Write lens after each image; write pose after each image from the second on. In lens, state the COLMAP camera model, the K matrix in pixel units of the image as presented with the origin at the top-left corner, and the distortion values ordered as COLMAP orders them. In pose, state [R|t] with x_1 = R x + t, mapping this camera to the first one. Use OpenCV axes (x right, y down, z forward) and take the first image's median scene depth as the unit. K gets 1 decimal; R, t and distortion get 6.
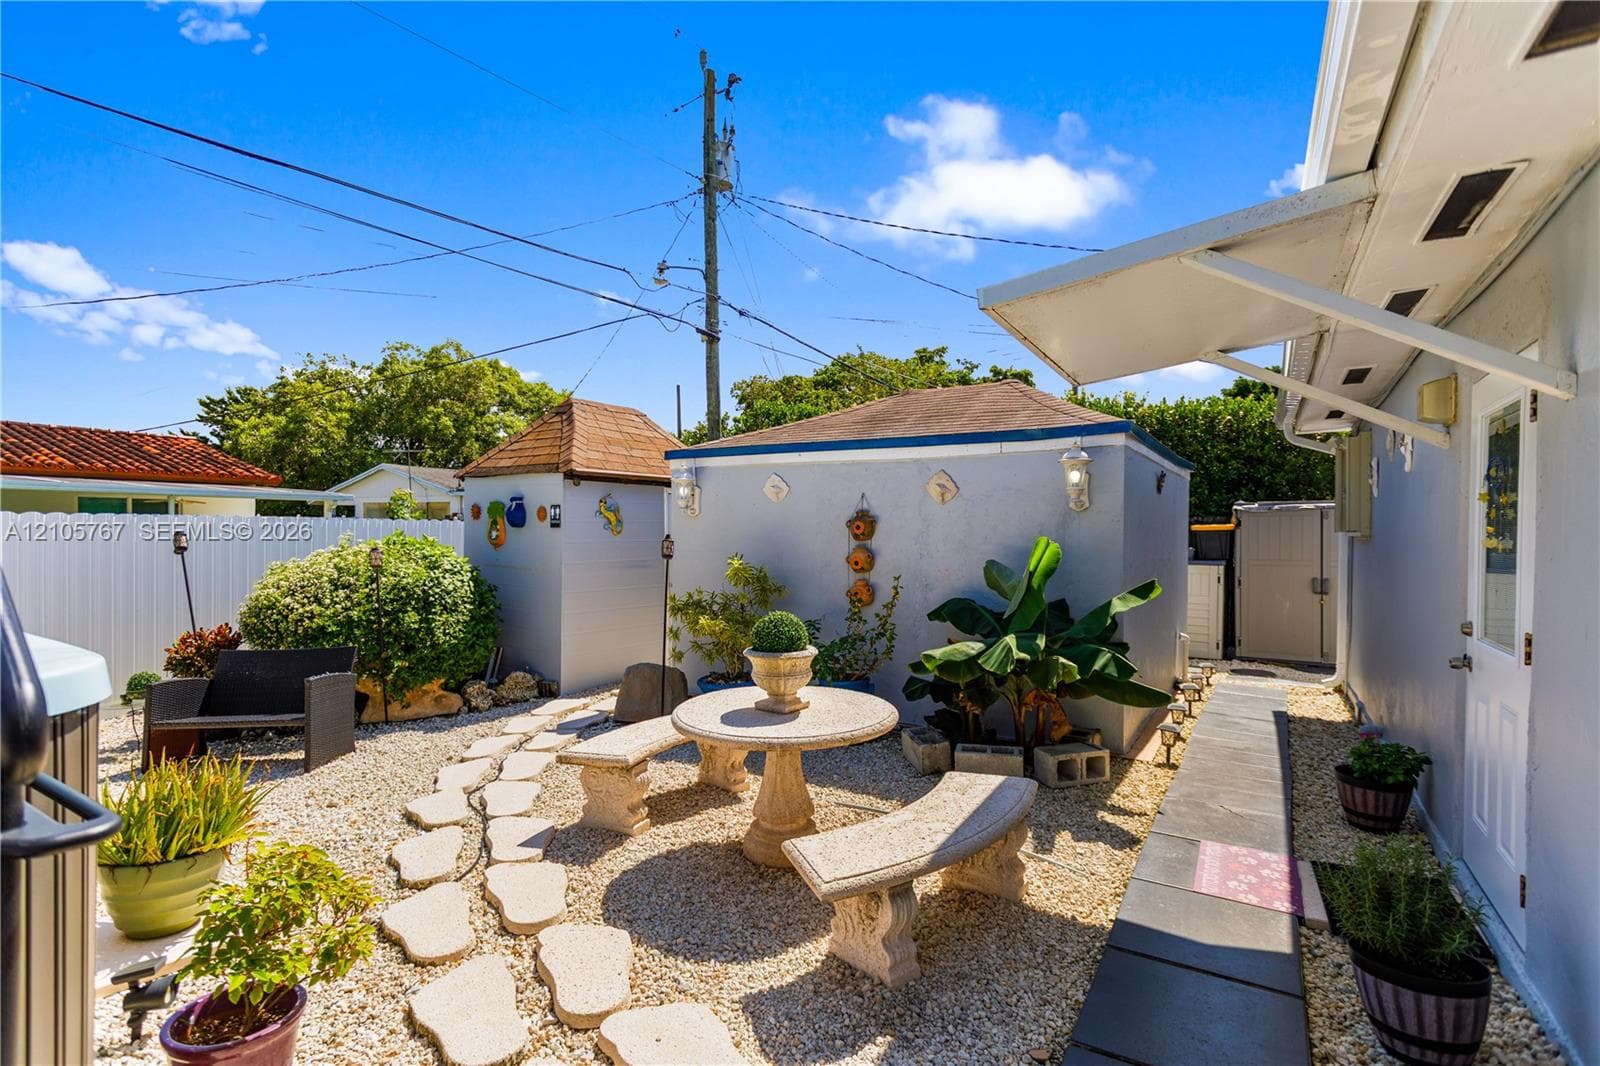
lens RADIAL K [[772.1, 0, 801.9], [0, 772.1, 538.4], [0, 0, 1]] dist [0.003365, 0.001009]
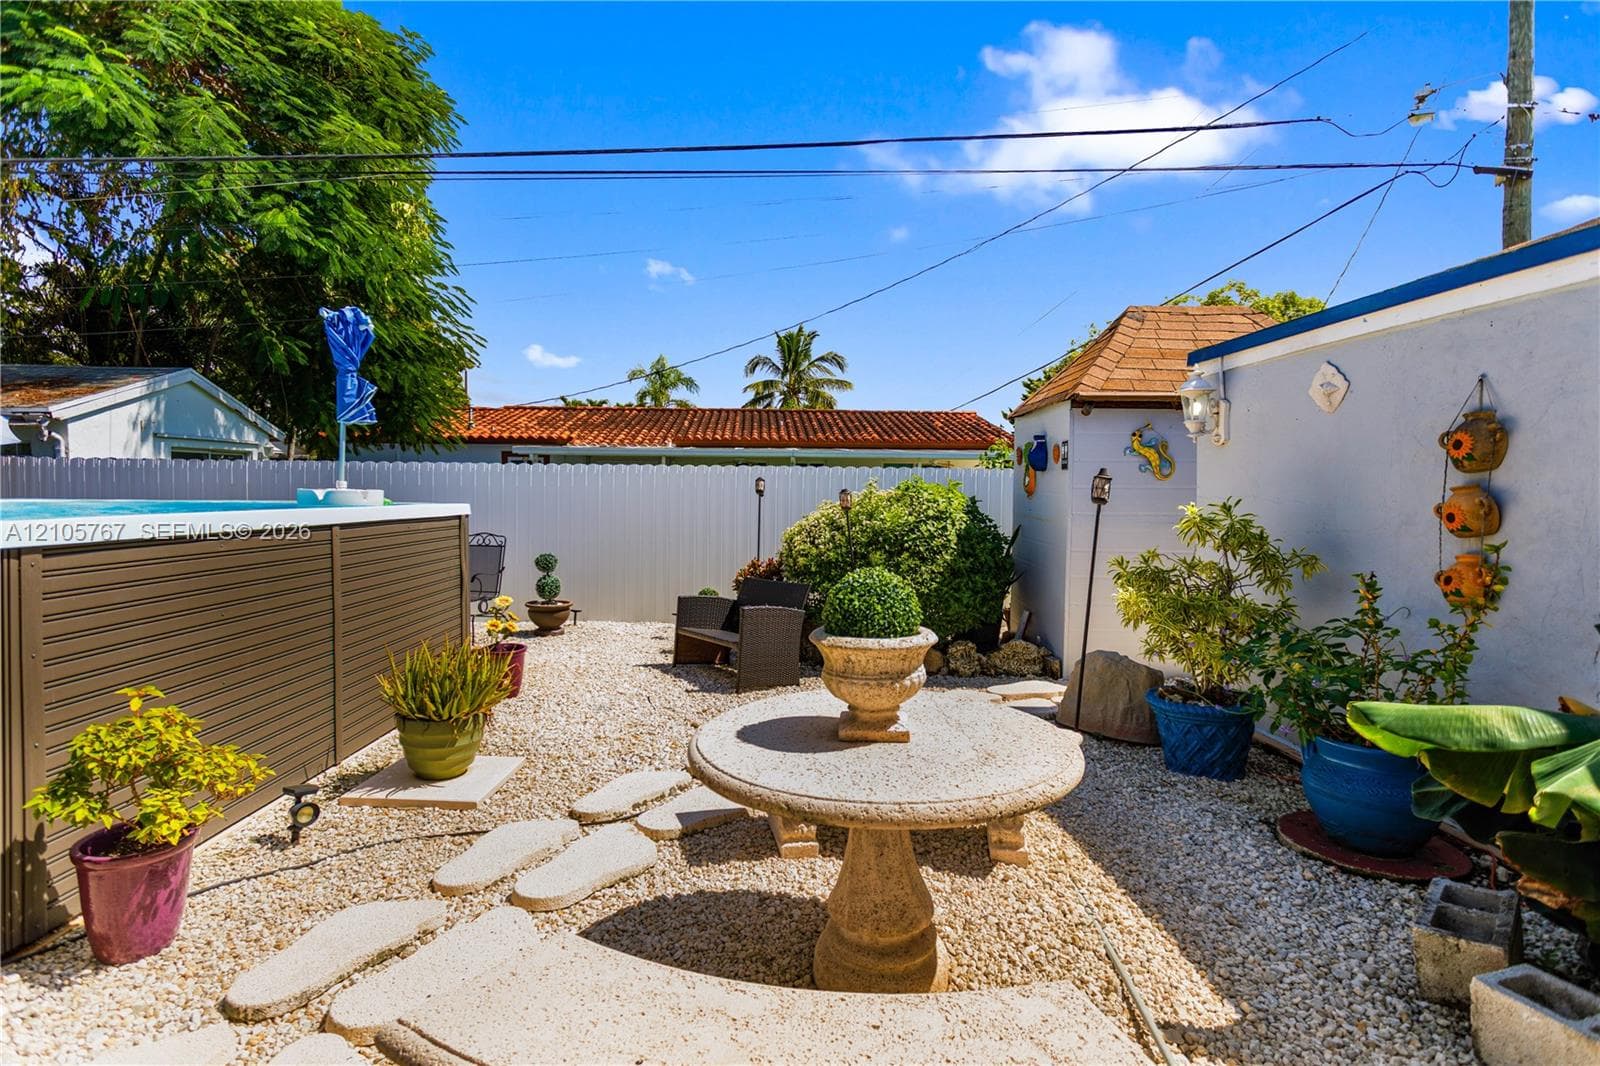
lens RADIAL K [[798.7, 0, 792.0], [0, 798.7, 515.1], [0, 0, 1]] dist [0.011007, 0.000516]
pose [[0.555126, 0.023314, -0.831439, 0.242954], [-0.013619, 0.999728, 0.018940, 0.024269], [0.831655, 0.000809, 0.555292, 0.334937]]
